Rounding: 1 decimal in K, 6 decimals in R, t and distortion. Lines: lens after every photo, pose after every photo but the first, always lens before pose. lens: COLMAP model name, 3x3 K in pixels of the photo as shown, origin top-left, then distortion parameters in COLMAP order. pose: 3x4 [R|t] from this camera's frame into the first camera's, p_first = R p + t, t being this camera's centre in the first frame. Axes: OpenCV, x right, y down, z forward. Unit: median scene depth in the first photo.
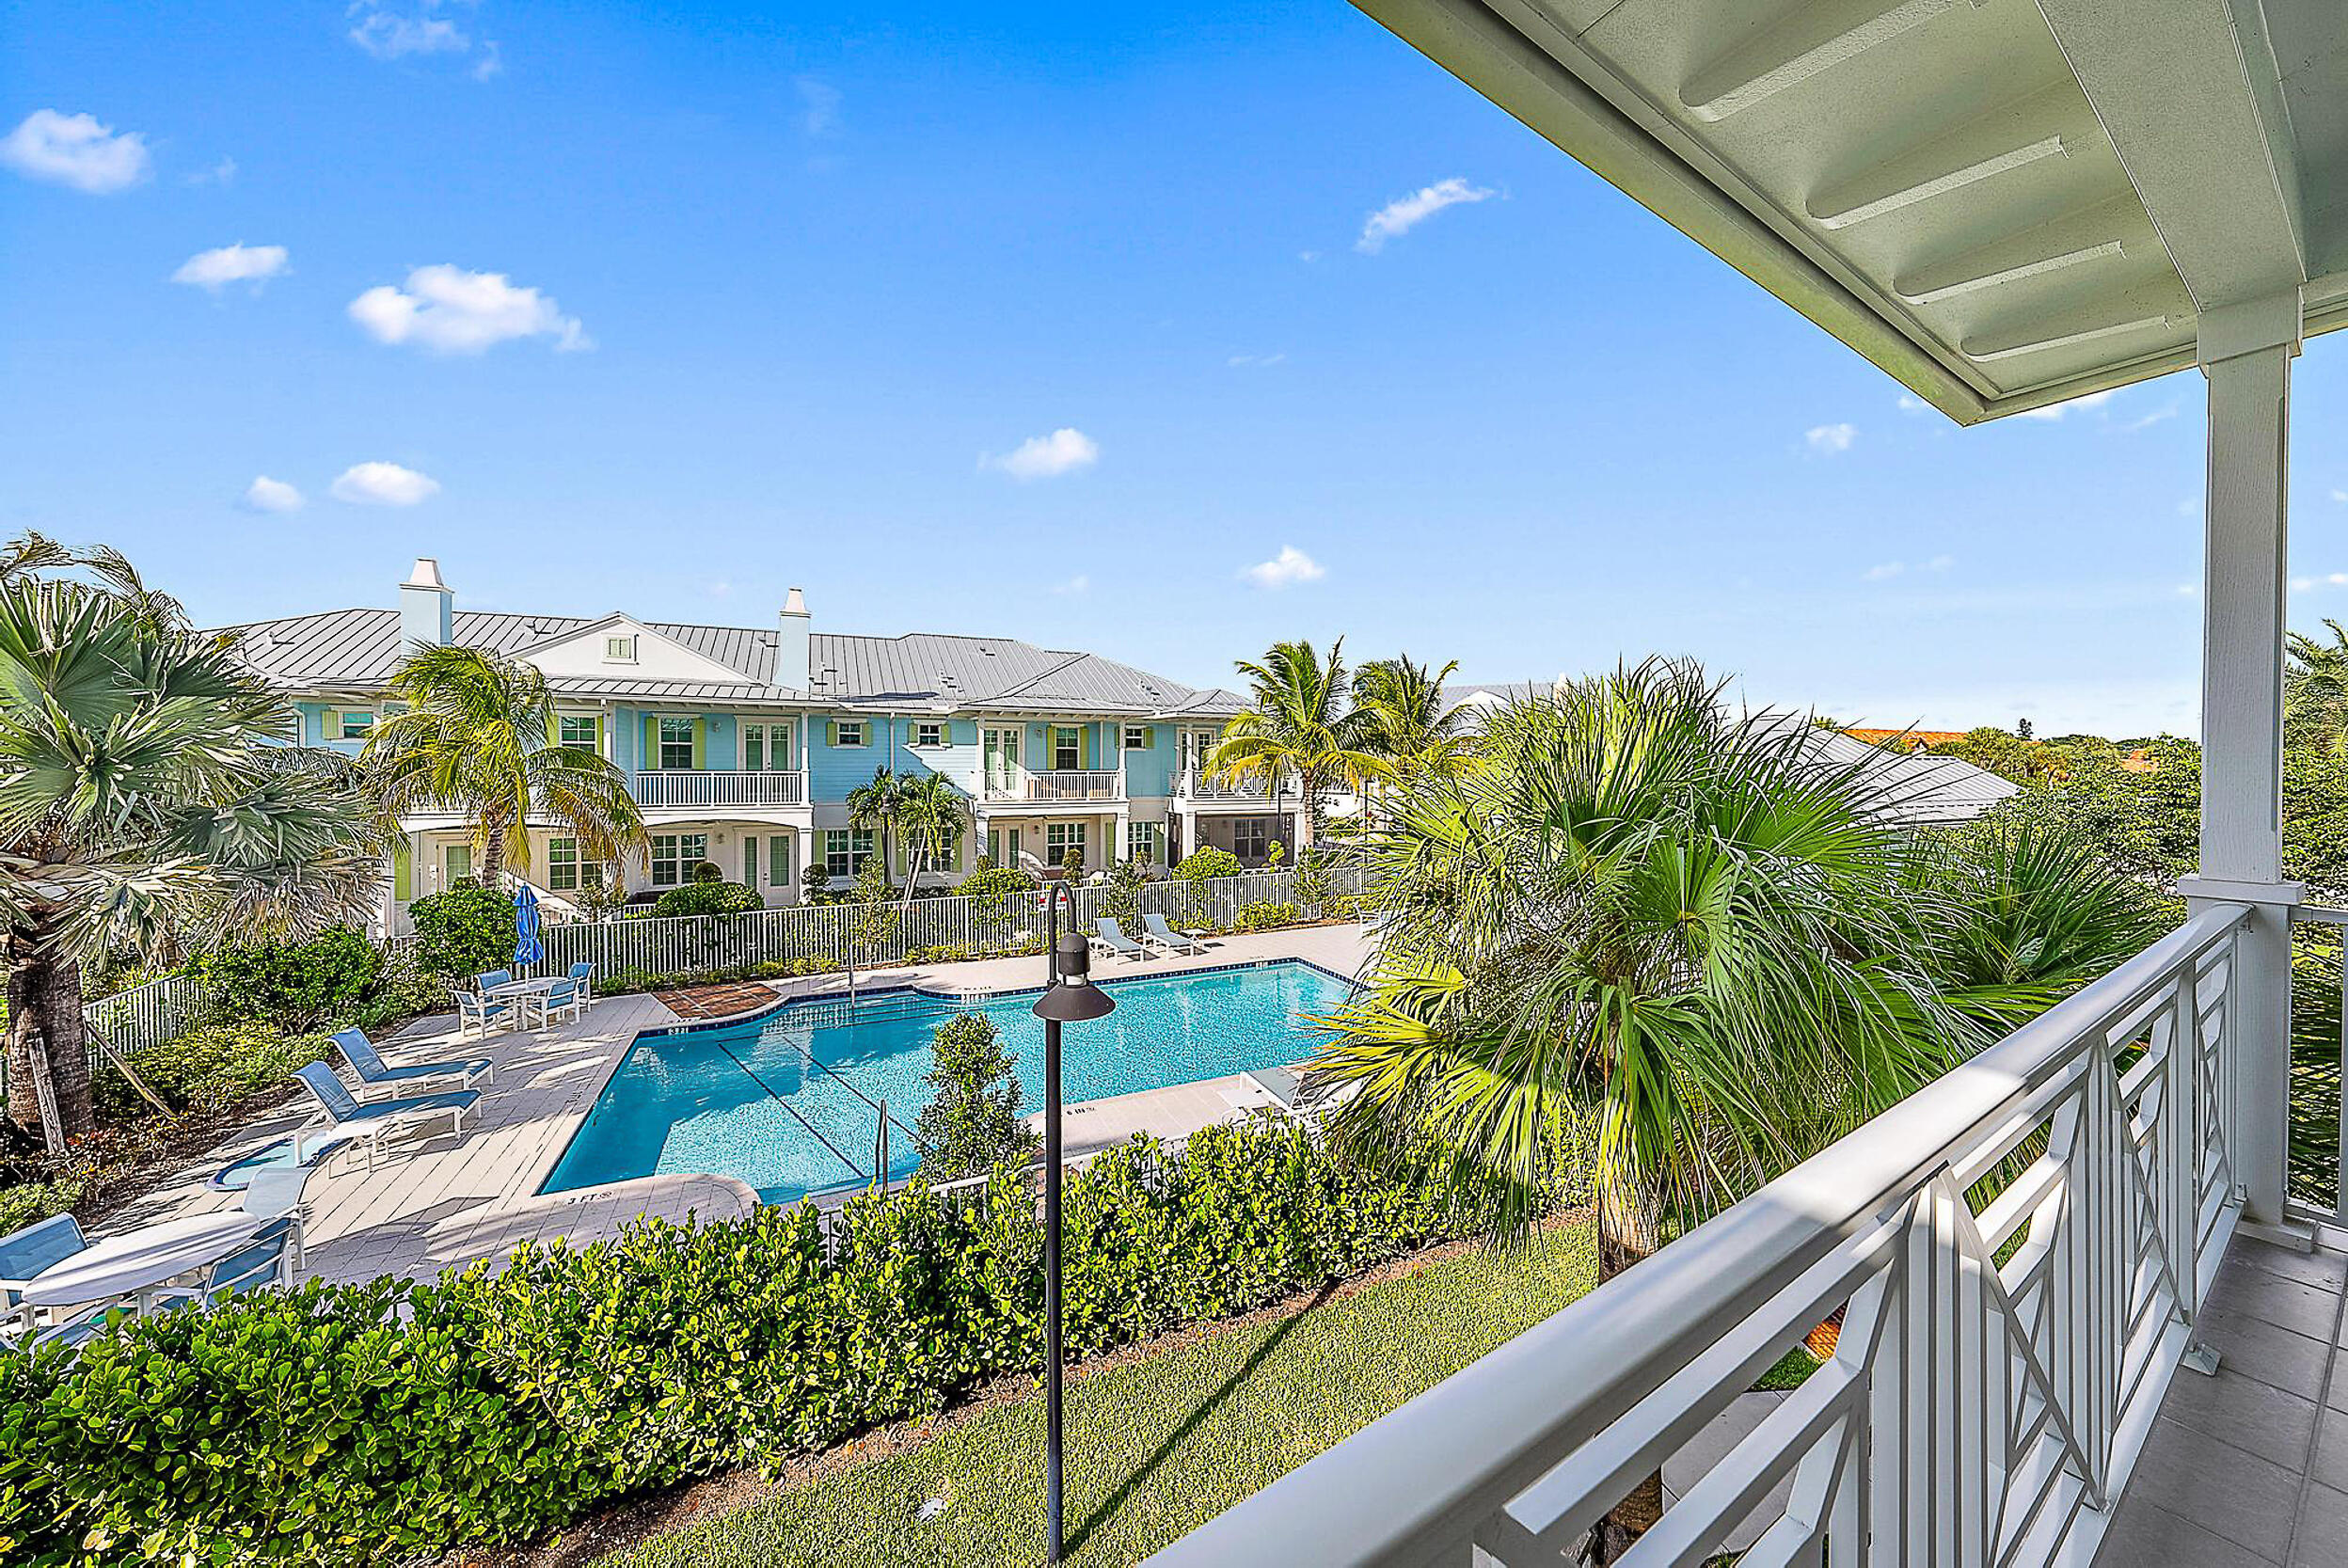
lens RADIAL K [[811.6, 0, 1172.9], [0, 811.6, 776.8], [0, 0, 1]] dist [0.000007, 0.001190]
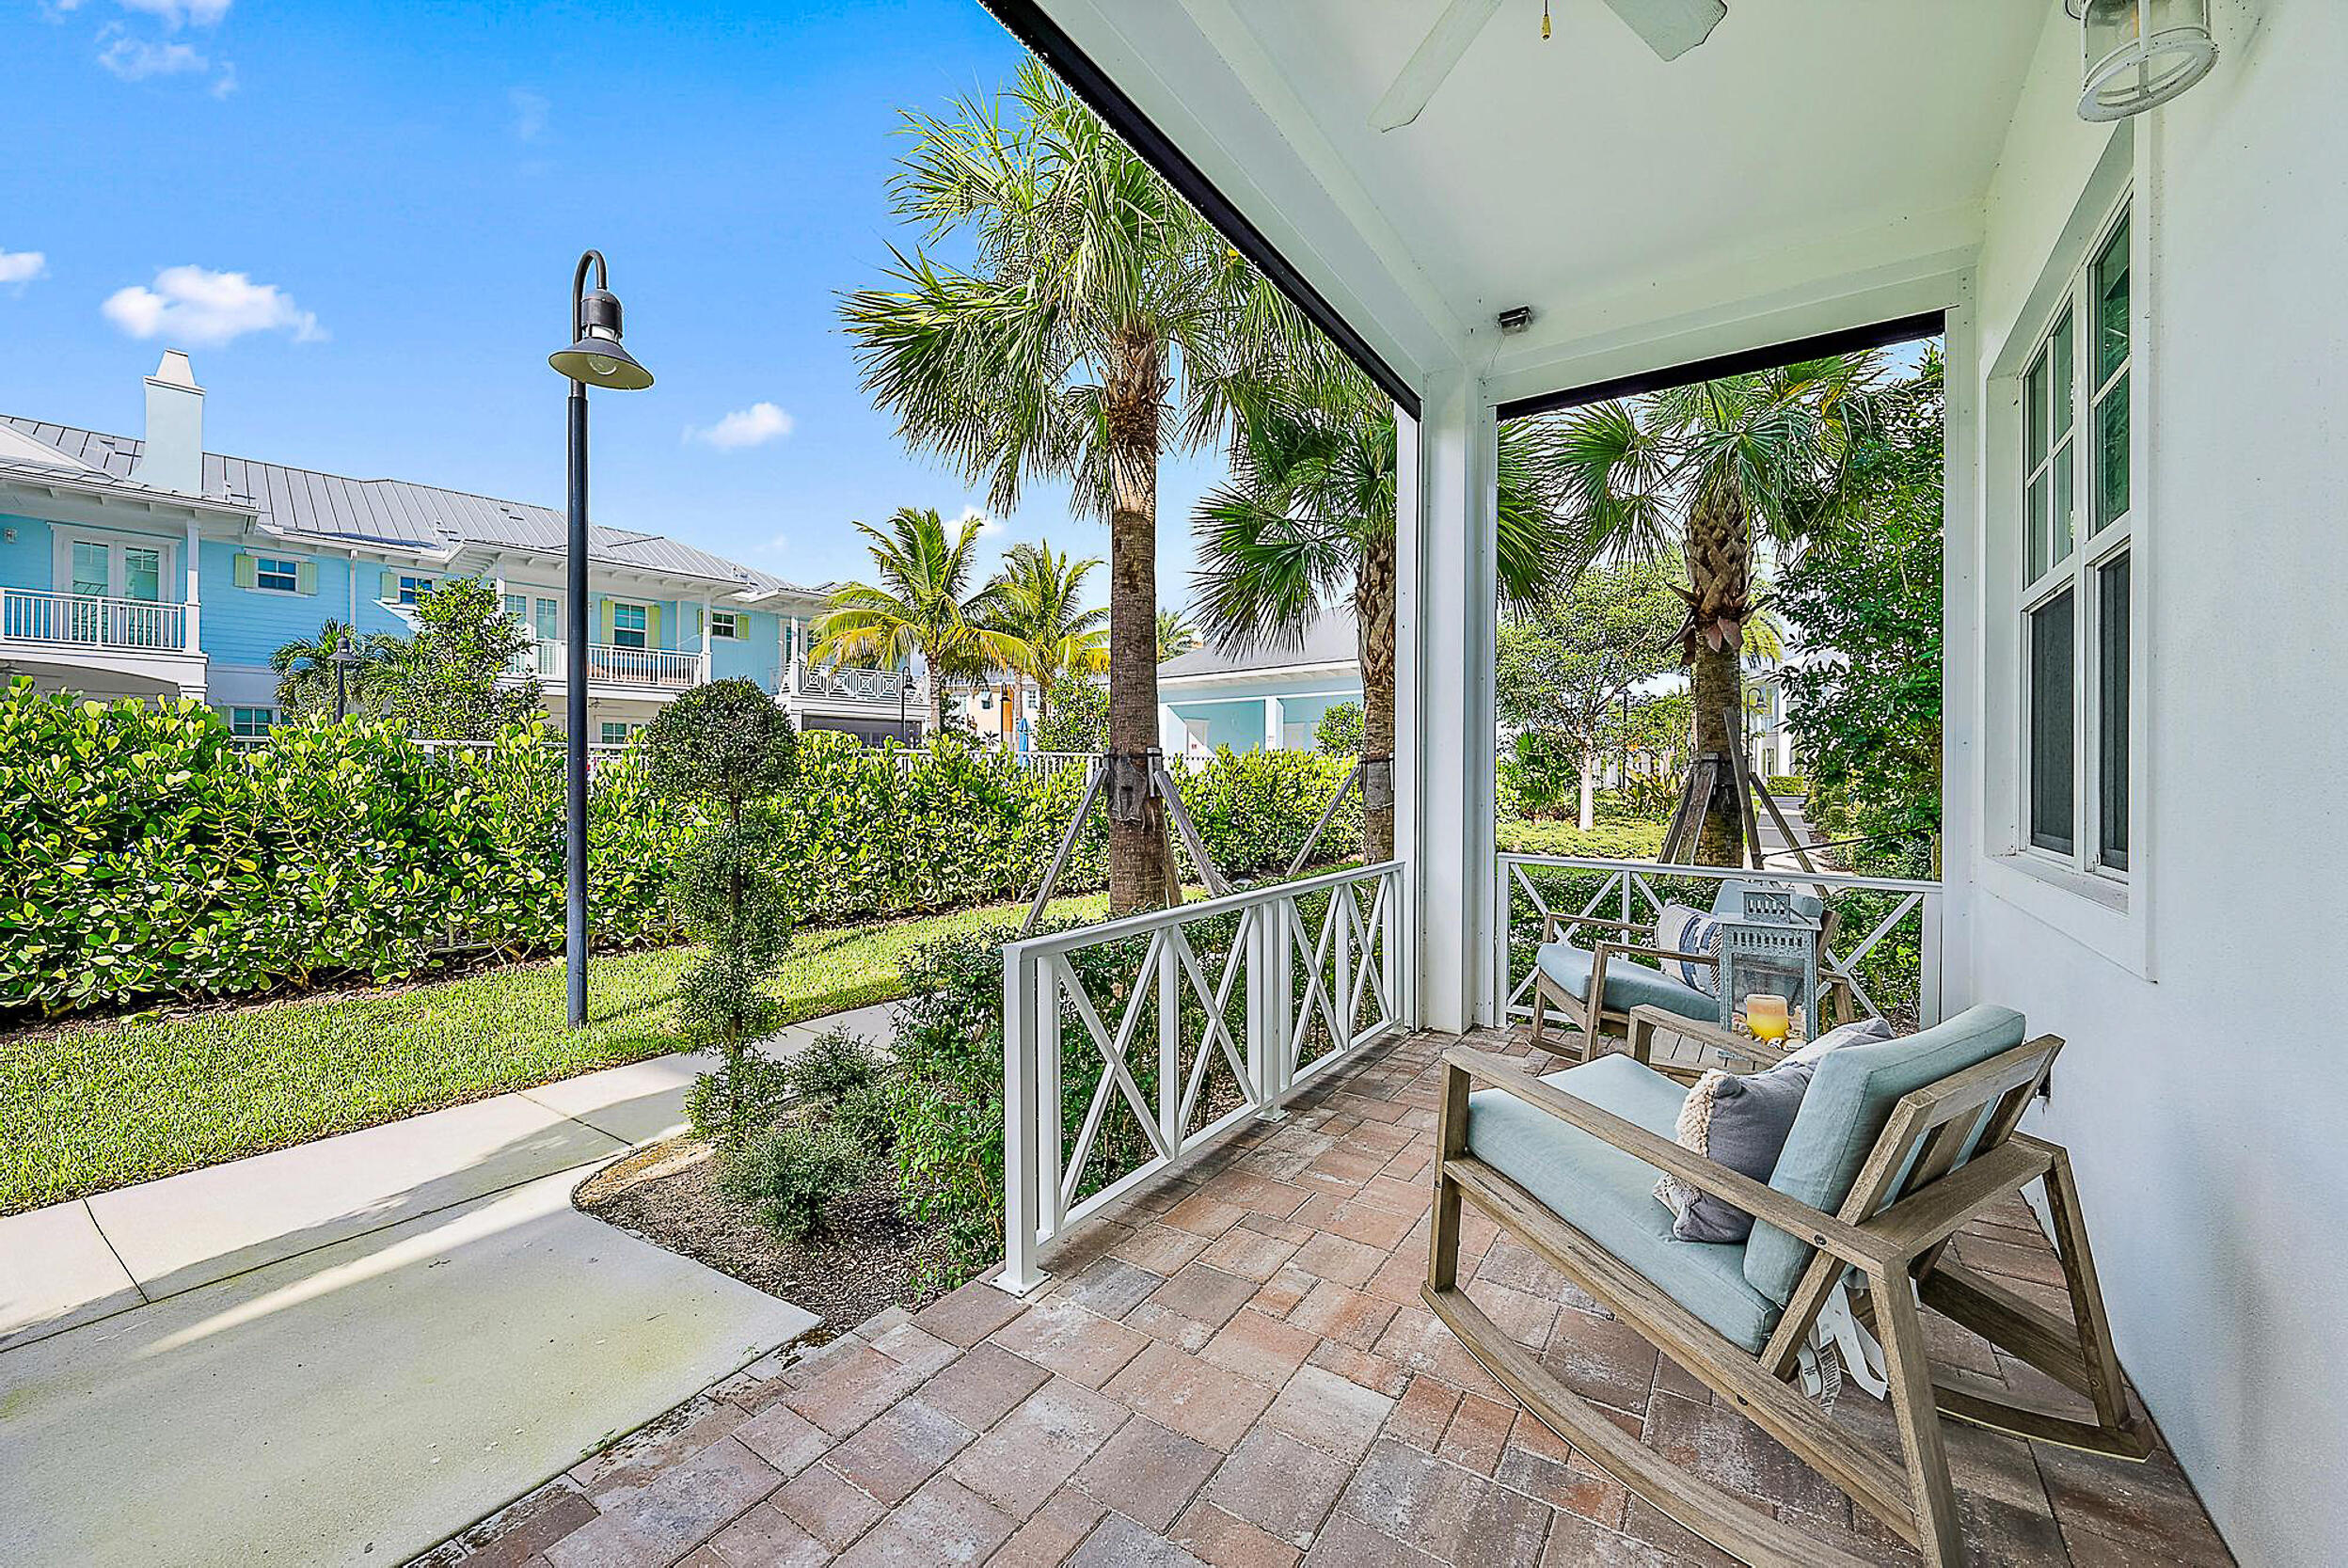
lens RADIAL K [[900.6, 0, 1174.0], [0, 900.6, 784.0], [0, 0, 1]] dist [-0.000798, 0.000064]
pose [[0.918576, 0.002389, 0.395237, 0.016250], [0.003342, 0.999899, -0.013811, 0.173361], [-0.395231, 0.014008, 0.918475, -0.043361]]
